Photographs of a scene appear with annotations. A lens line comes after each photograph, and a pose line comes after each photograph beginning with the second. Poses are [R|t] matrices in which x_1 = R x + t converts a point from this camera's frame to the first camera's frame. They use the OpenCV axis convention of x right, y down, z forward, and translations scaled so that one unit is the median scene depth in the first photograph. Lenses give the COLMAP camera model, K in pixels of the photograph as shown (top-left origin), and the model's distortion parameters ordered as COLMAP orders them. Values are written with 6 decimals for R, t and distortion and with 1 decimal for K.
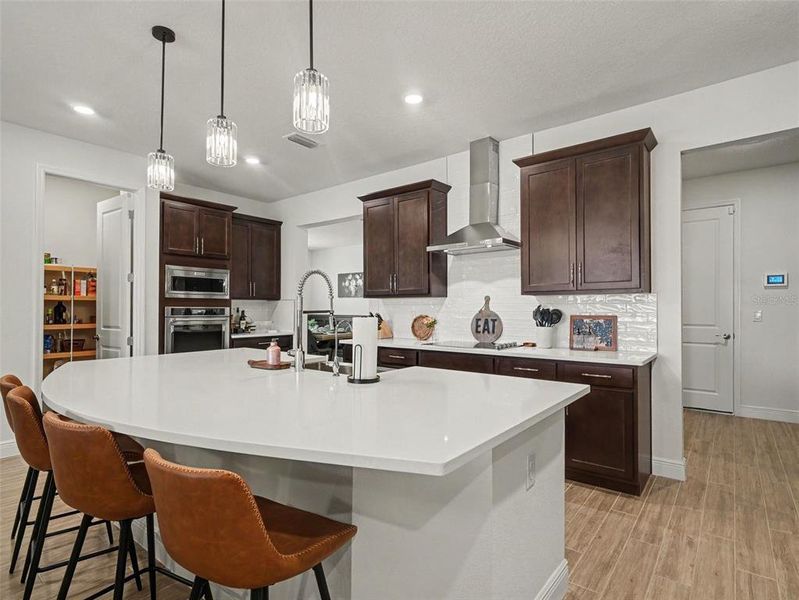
lens RADIAL K [[414.1, 0, 400.4], [0, 414.1, 310.1], [0, 0, 1]] dist [-0.000635, -0.000026]
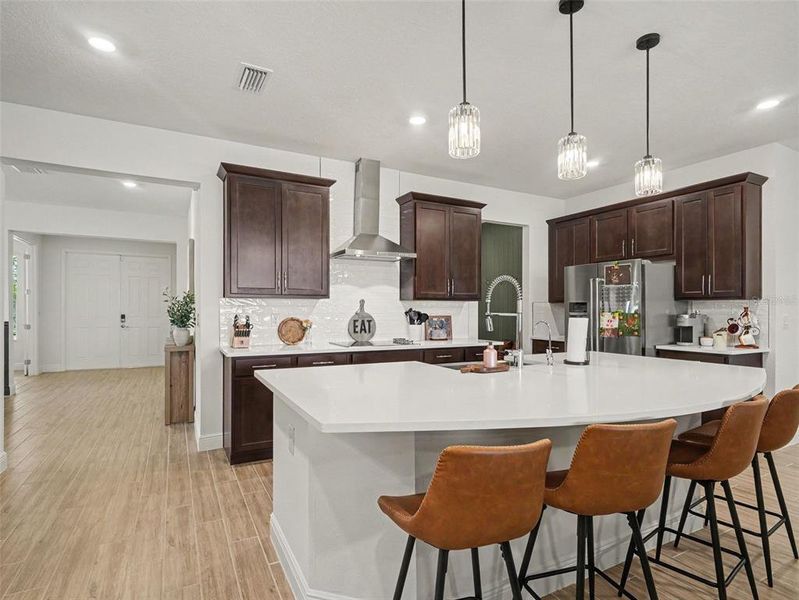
lens RADIAL K [[431.1, 0, 403.2], [0, 431.1, 315.8], [0, 0, 1]] dist [0.000129, -0.000805]
pose [[0.392095, -0.018821, 0.919732, -0.836050], [-0.007414, 0.999694, 0.023618, -0.018997], [-0.919895, -0.016079, 0.391835, 0.439242]]
